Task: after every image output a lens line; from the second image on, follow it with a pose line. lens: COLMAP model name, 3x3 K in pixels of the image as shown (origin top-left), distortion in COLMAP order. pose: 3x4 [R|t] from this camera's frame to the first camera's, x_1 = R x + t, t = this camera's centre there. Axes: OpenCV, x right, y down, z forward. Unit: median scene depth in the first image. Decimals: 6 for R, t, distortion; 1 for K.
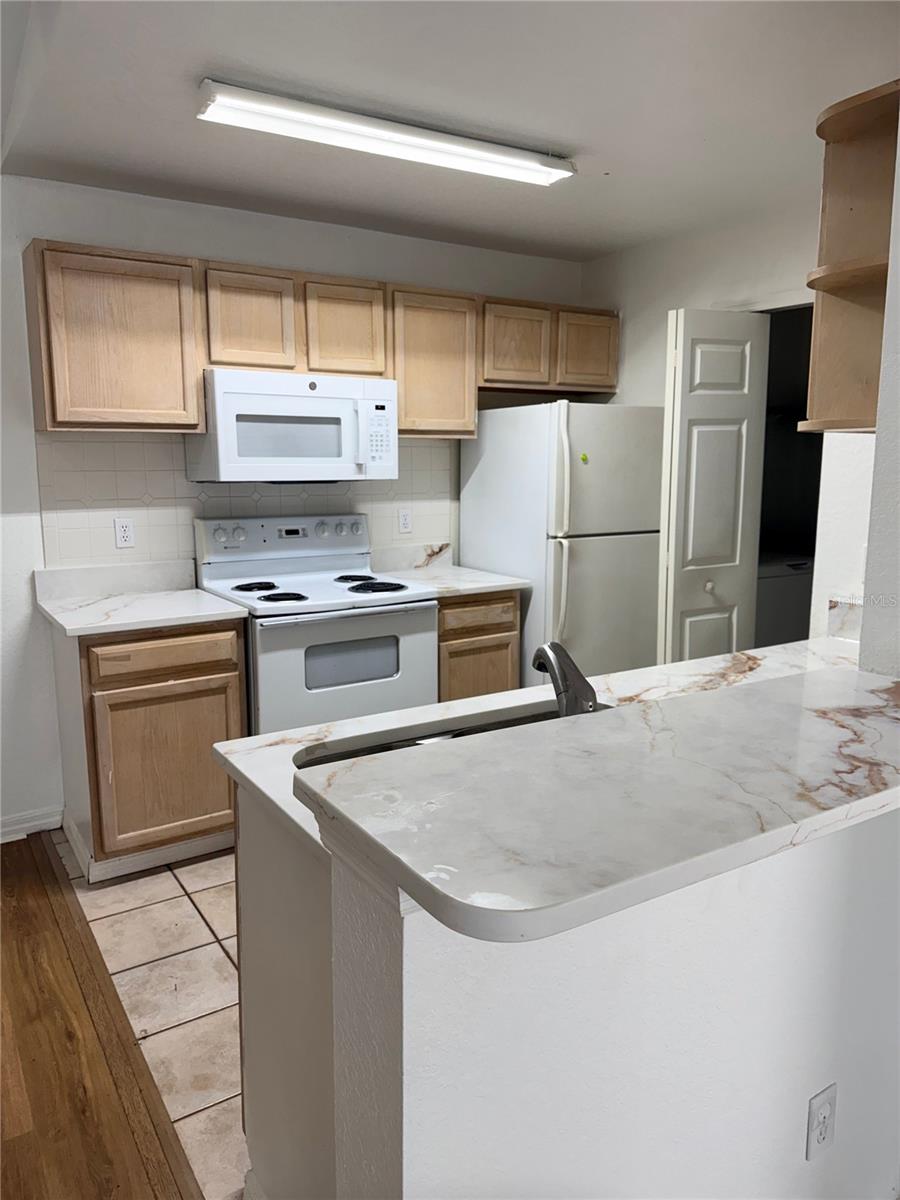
lens RADIAL K [[856.8, 0, 453.4], [0, 856.8, 604.0], [0, 0, 1]] dist [0.079891, -0.009028]
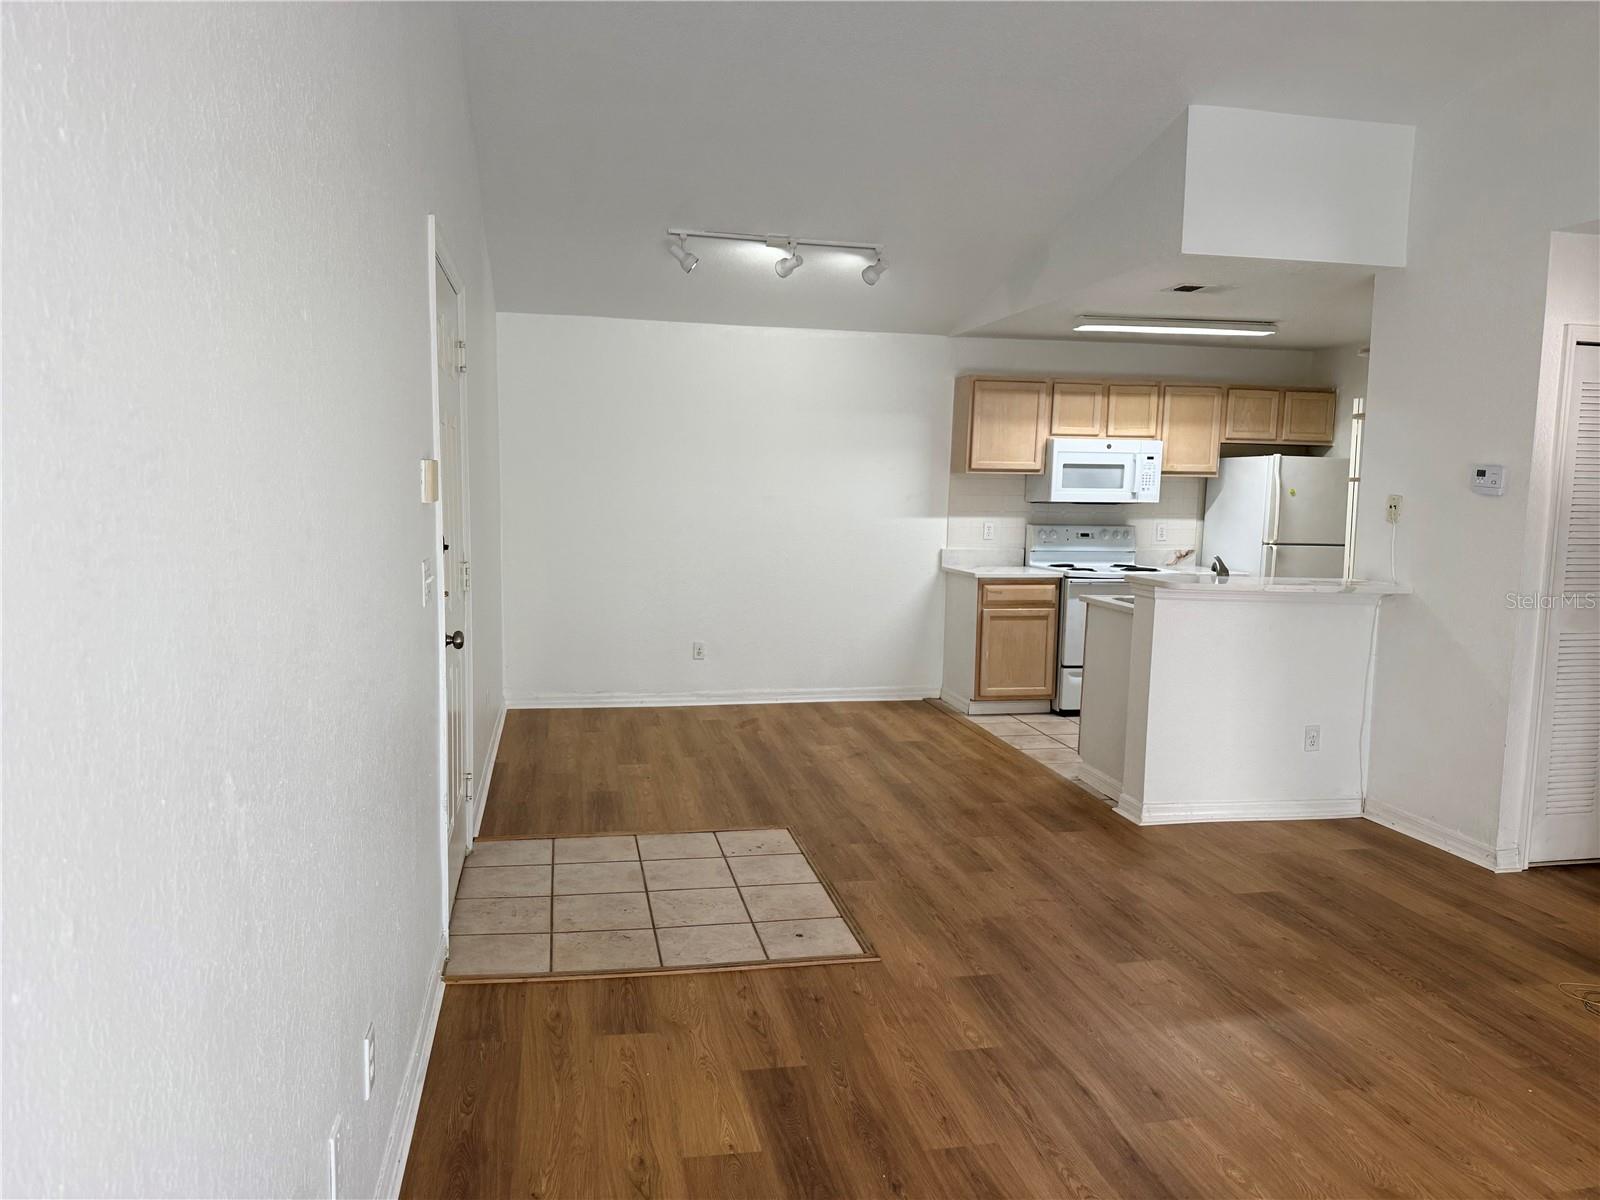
lens RADIAL K [[1142.4, 0, 786.3], [0, 1142.4, 613.0], [0, 0, 1]] dist [0.079891, -0.009028]
pose [[0.930787, 0.061159, -0.360410, 0.074798], [-0.082080, 0.995697, -0.043014, 0.205131], [0.356229, 0.069619, 0.931802, -1.214042]]
